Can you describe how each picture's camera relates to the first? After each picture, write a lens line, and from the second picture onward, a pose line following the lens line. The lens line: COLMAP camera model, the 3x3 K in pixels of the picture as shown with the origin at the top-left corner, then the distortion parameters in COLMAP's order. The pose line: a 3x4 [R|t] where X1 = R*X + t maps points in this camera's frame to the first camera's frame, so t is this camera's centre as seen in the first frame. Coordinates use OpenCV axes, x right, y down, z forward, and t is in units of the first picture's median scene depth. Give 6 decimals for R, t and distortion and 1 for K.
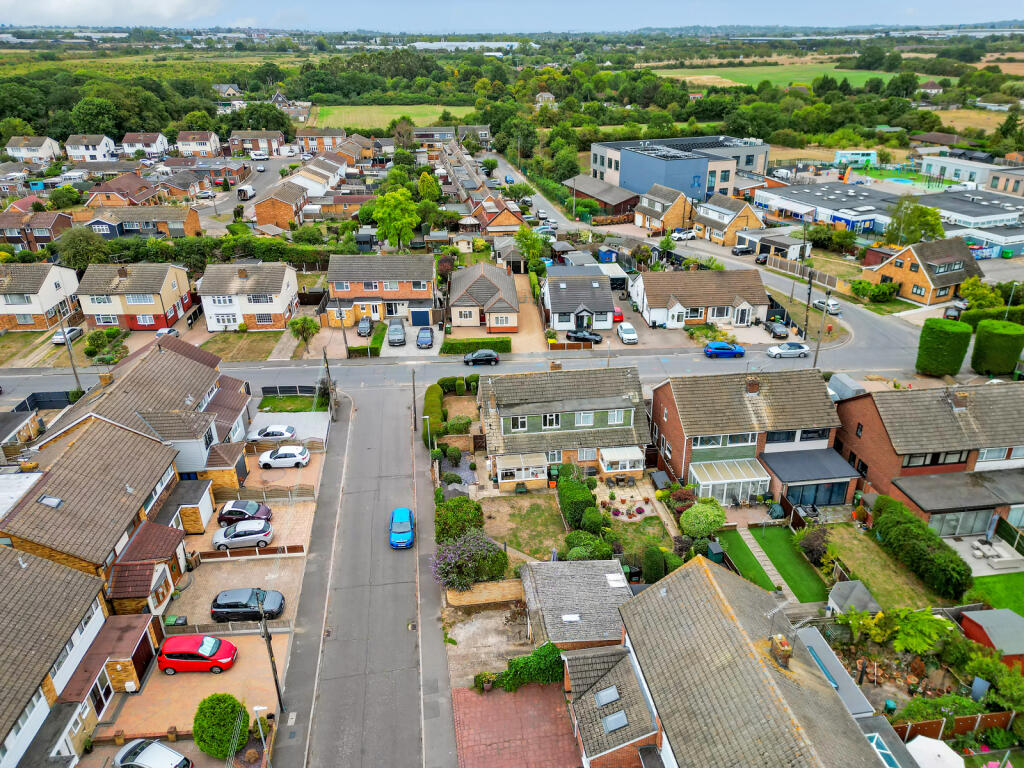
lens RADIAL K [[722.0, 0, 509.1], [0, 722.0, 384.8], [0, 0, 1]] dist [0.028728, -0.003261]
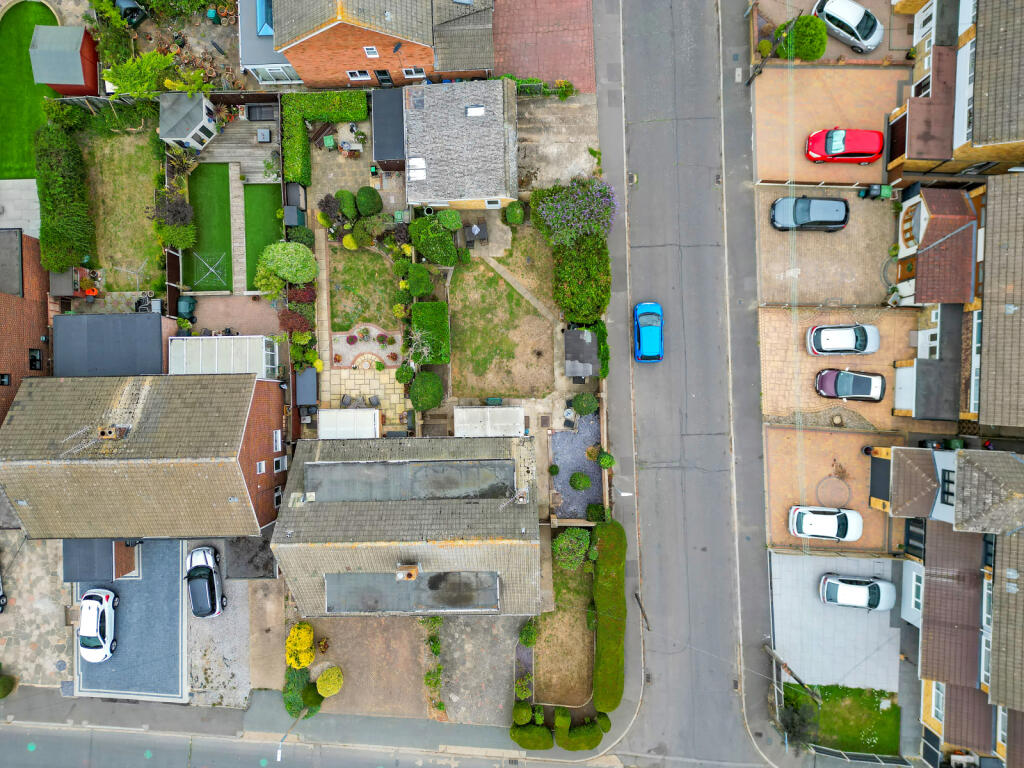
lens RADIAL K [[722.0, 0, 509.4], [0, 722.0, 383.3], [0, 0, 1]] dist [0.028728, -0.003261]
pose [[-0.994166, -0.102806, 0.032619, -0.028961], [0.073663, -0.426289, 0.901583, -0.695284], [-0.078783, 0.898726, 0.431375, 0.864473]]
